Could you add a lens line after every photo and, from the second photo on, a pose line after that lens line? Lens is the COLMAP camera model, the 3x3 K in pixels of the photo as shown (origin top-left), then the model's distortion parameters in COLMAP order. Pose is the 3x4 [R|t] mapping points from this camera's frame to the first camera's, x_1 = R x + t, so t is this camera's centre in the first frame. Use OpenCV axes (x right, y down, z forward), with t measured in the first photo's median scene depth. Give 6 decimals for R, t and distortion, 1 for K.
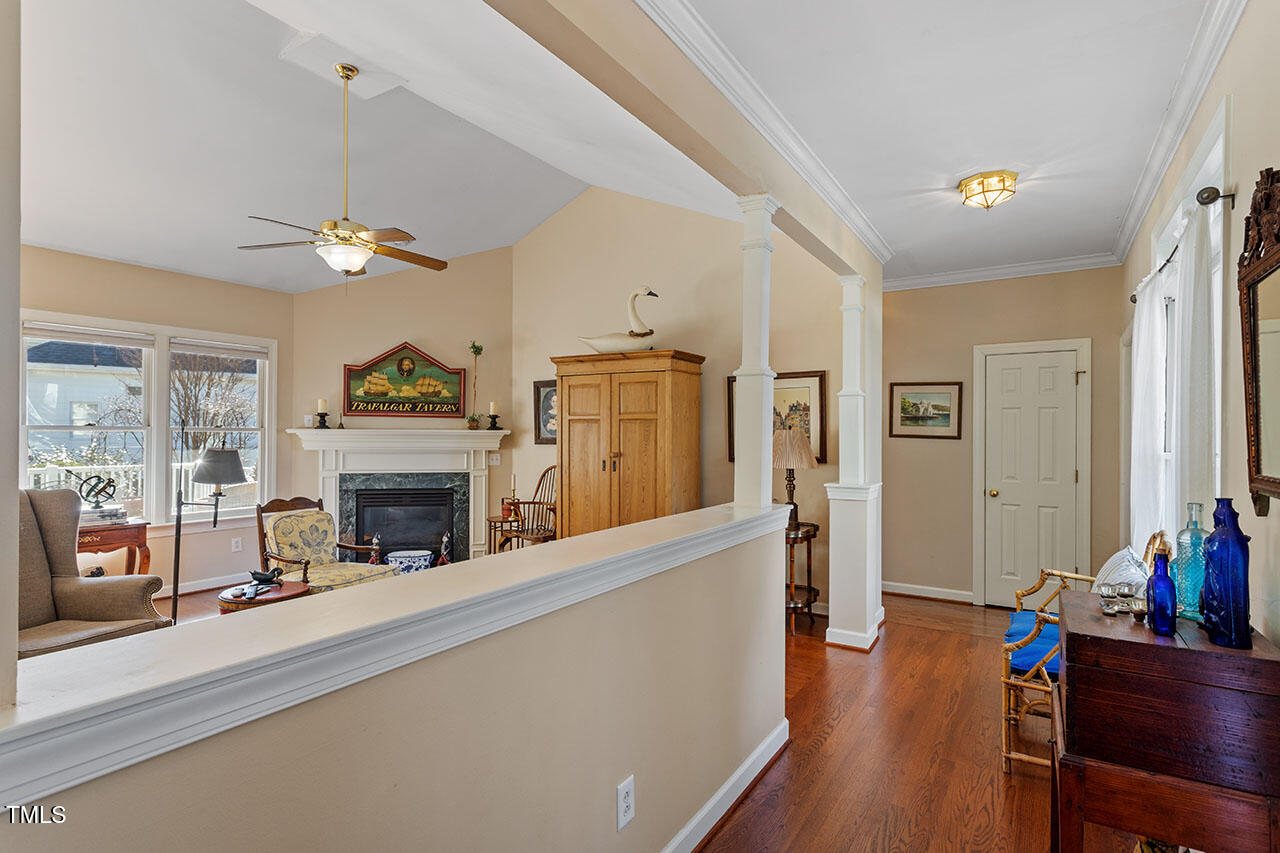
lens RADIAL K [[629.4, 0, 641.3], [0, 629.4, 433.7], [0, 0, 1]] dist [0.013133, 0.001486]
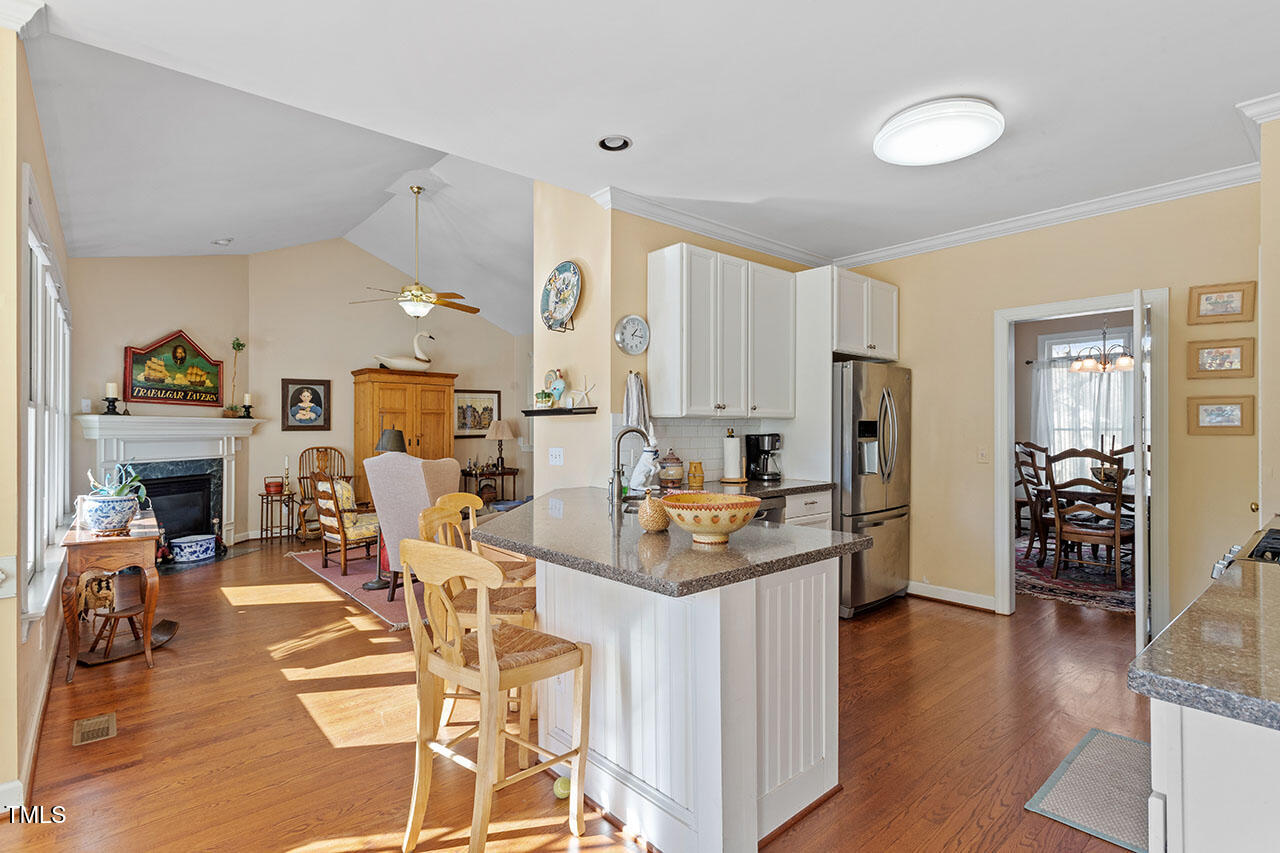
lens RADIAL K [[629.4, 0, 641.1], [0, 629.4, 425.5], [0, 0, 1]] dist [0.013133, 0.001486]
pose [[0.291917, 0.000842, 0.956443, -1.132025], [0.003437, 0.999992, -0.001929, 0.010947], [-0.956437, 0.003850, 0.291912, 0.002230]]
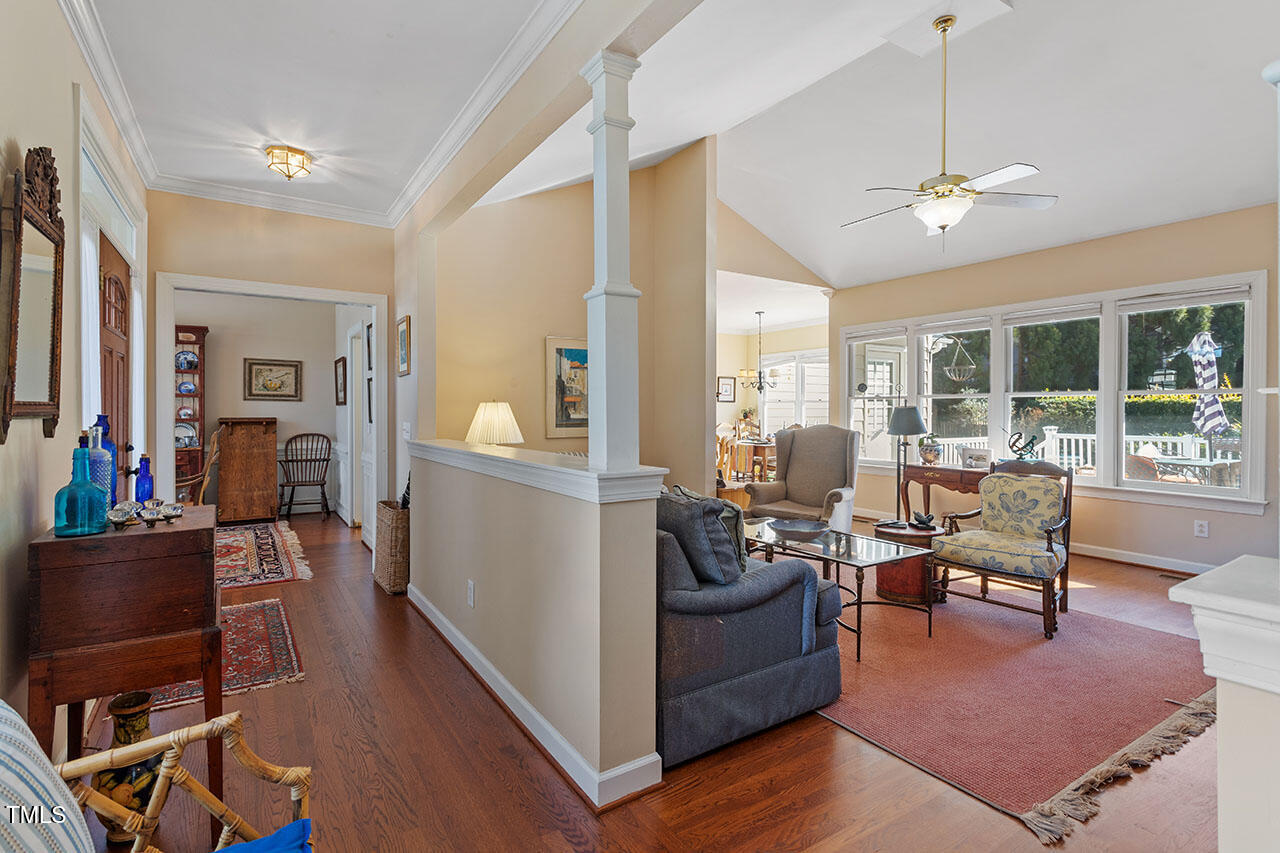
lens RADIAL K [[629.4, 0, 633.7], [0, 629.4, 412.4], [0, 0, 1]] dist [0.013133, 0.001486]
pose [[-0.394456, -0.000104, -0.918915, 0.389263], [-0.002444, 0.999997, 0.000936, 0.020903], [0.918911, 0.002615, -0.394455, 0.586797]]
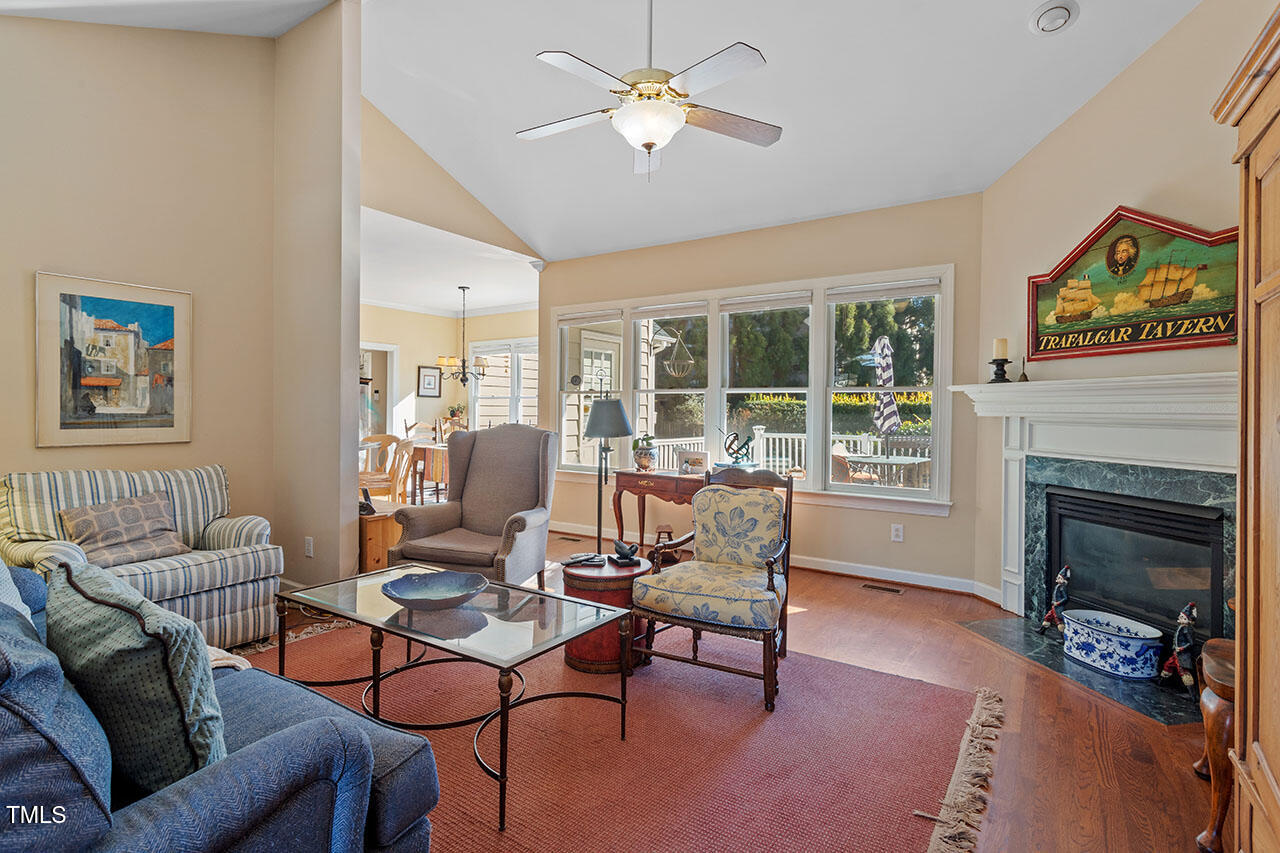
lens RADIAL K [[629.4, 0, 636.0], [0, 629.4, 414.2], [0, 0, 1]] dist [0.013133, 0.001486]
pose [[-0.007207, 0.001441, -0.999973, 0.143935], [-0.010188, 0.999947, 0.001514, 0.025706], [0.999922, 0.010198, -0.007192, 0.616409]]
